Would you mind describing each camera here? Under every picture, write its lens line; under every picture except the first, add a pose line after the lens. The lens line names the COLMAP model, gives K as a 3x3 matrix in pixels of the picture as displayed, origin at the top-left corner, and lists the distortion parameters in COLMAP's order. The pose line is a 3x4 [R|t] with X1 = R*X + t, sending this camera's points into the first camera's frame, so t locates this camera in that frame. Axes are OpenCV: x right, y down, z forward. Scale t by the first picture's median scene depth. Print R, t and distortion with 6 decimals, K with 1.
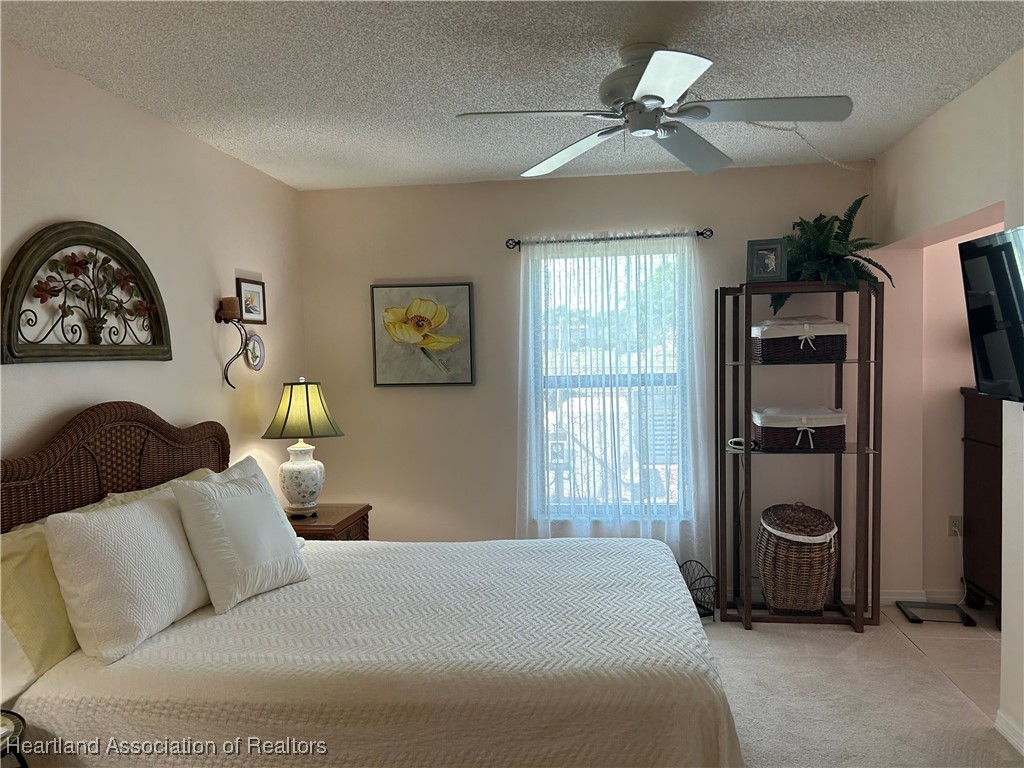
lens RADIAL K [[769.9, 0, 512.0], [0, 769.9, 384.0], [0, 0, 1]] dist [0.054230, -0.061477]
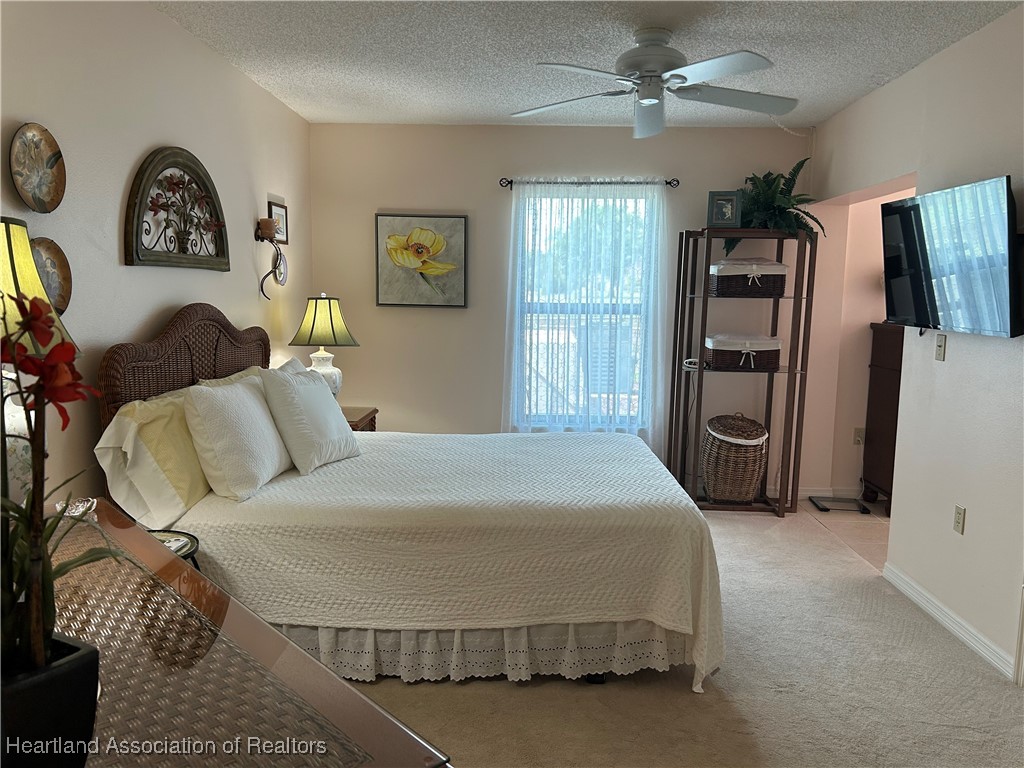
lens RADIAL K [[775.4, 0, 514.6], [0, 775.4, 378.7], [0, 0, 1]] dist [0.055155, -0.066485]
pose [[0.993778, 0.026551, 0.108164, -0.114024], [-0.034270, 0.996949, 0.070137, 0.026624], [-0.105971, -0.073407, 0.991656, -0.169937]]
